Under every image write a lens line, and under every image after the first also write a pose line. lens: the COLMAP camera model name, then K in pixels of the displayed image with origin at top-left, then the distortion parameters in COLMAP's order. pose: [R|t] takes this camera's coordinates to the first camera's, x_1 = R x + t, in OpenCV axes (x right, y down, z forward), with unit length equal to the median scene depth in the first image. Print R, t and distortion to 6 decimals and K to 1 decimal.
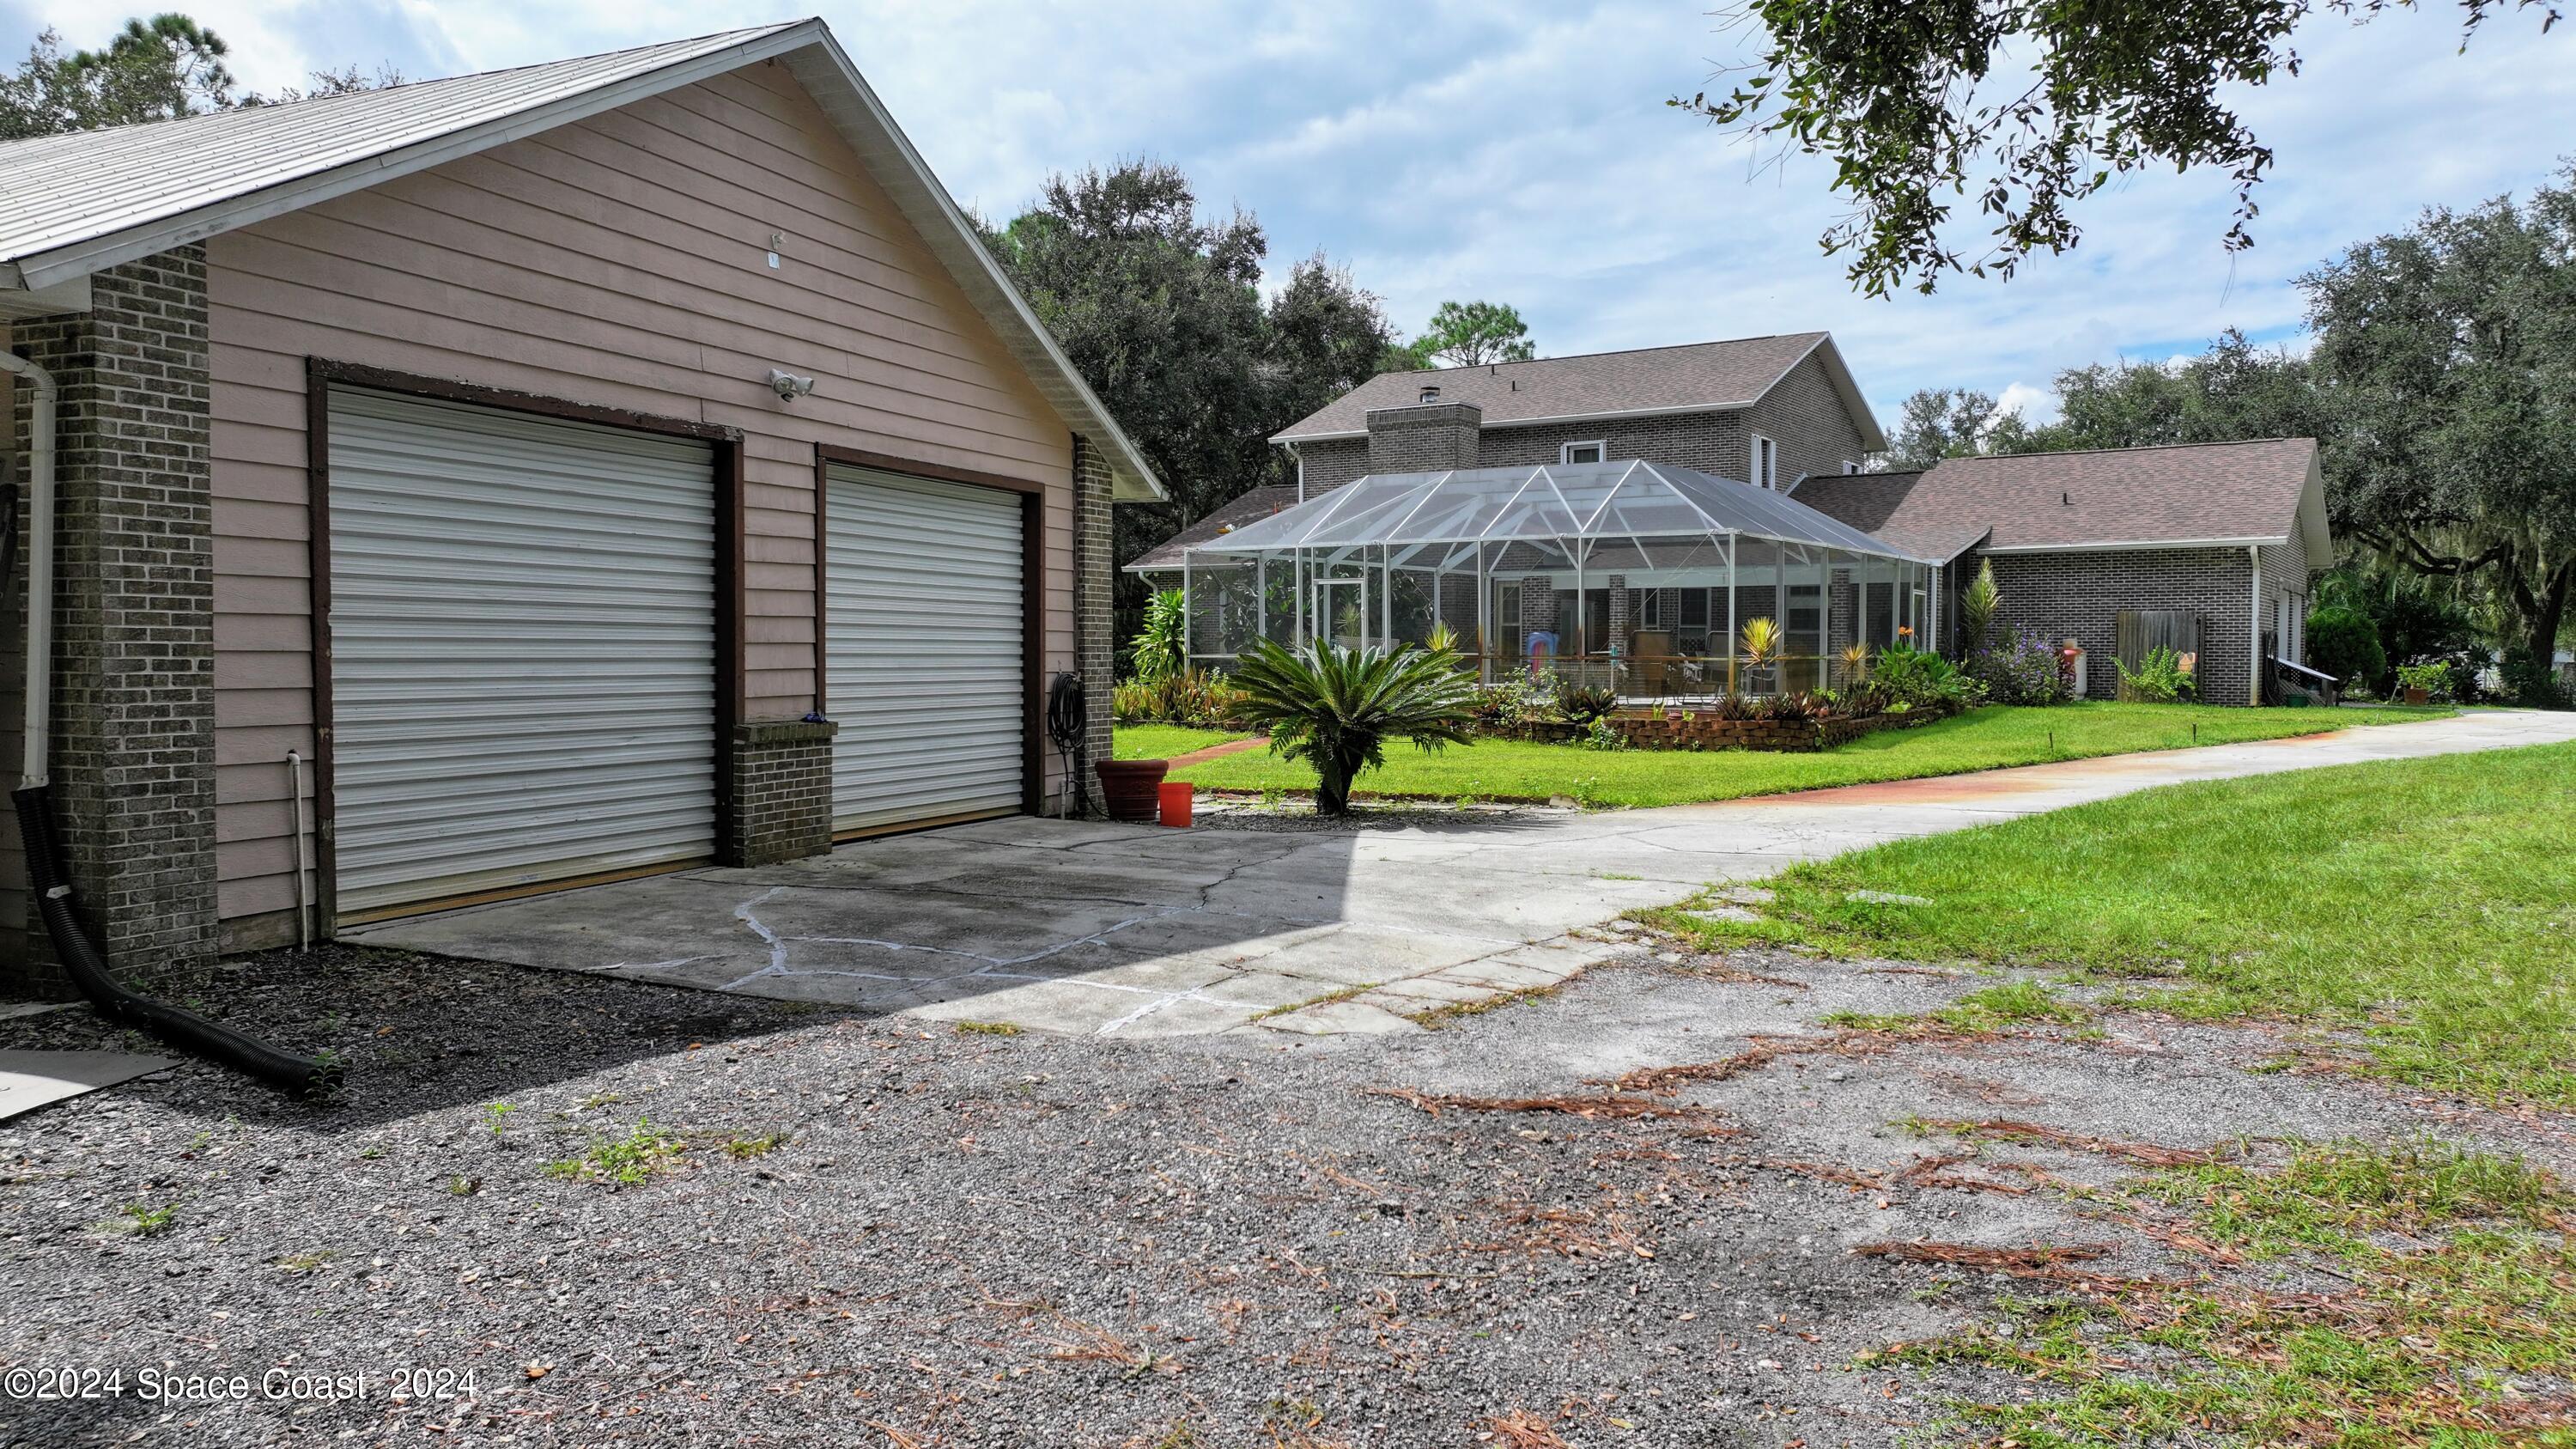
lens RADIAL K [[1802.4, 0, 1288.0], [0, 1802.4, 724.5], [0, 0, 1]] dist [0.022117, -0.000424]
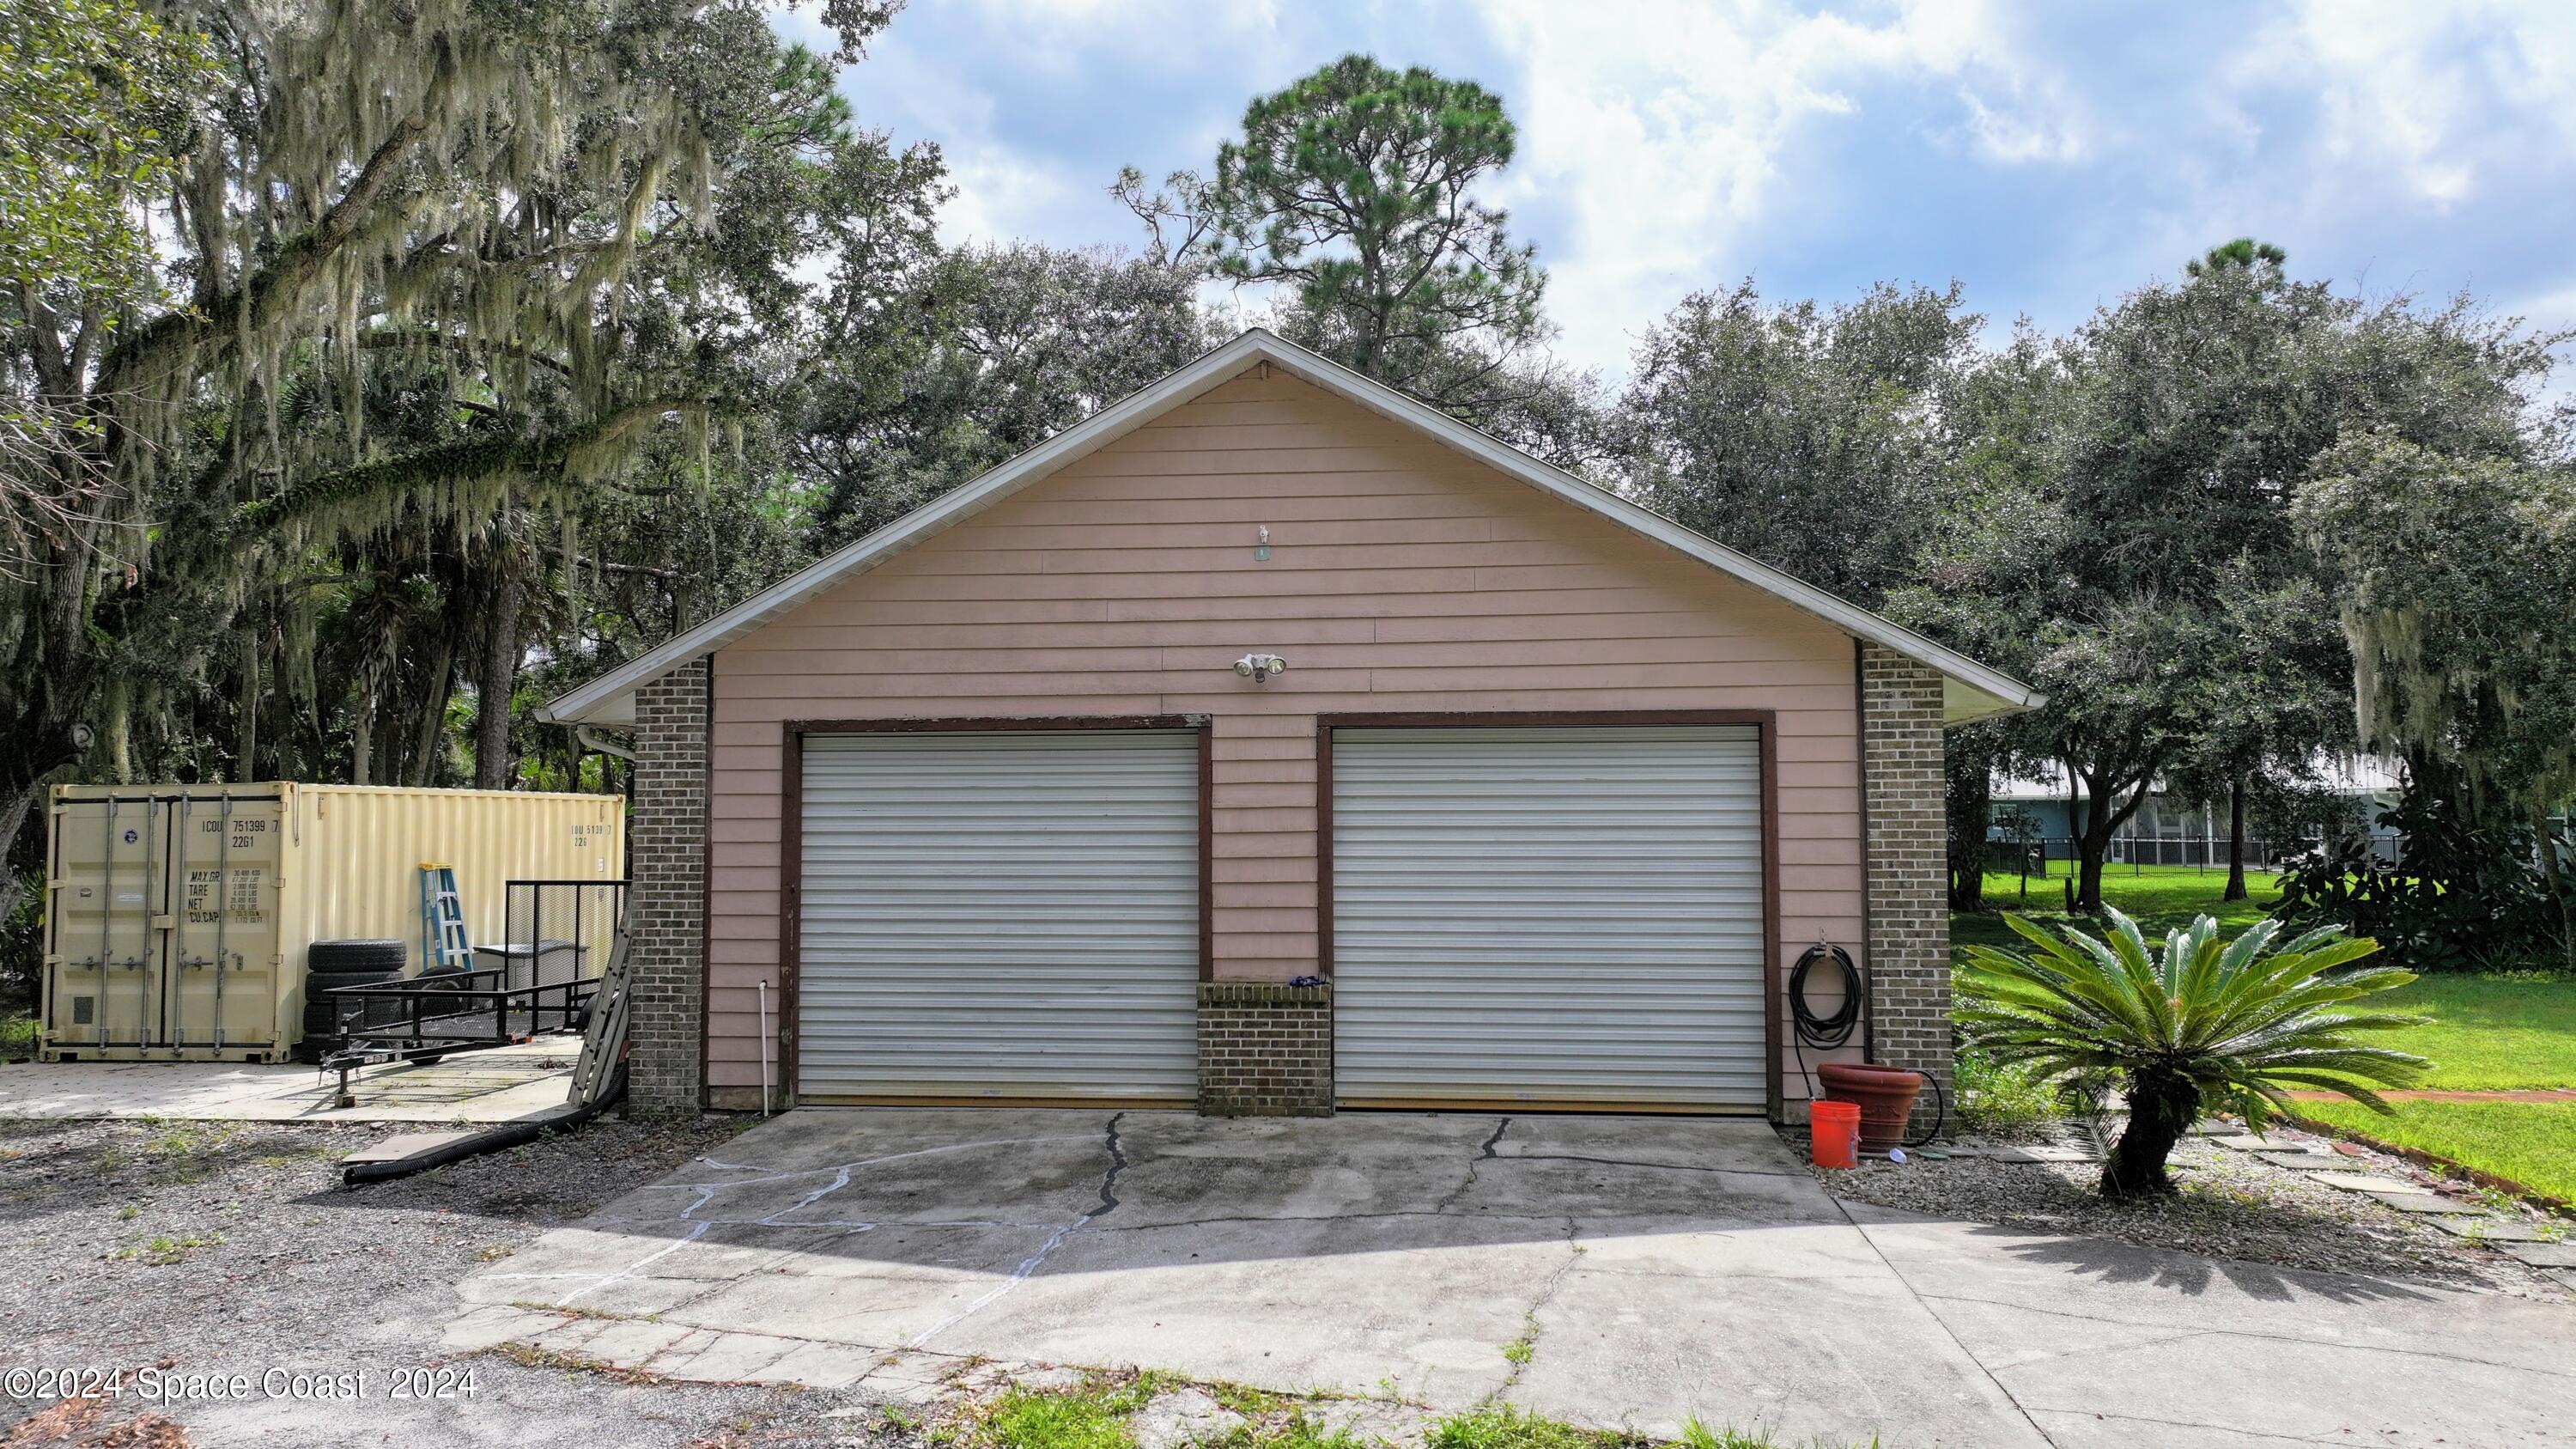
lens RADIAL K [[1802.4, 0, 1288.0], [0, 1802.4, 724.5], [0, 0, 1]] dist [0.022117, -0.000424]
pose [[0.268557, -0.056096, -0.961629, 0.840058], [-0.035966, 0.997023, -0.068206, -0.090720], [0.962592, 0.052903, 0.265740, 0.818498]]
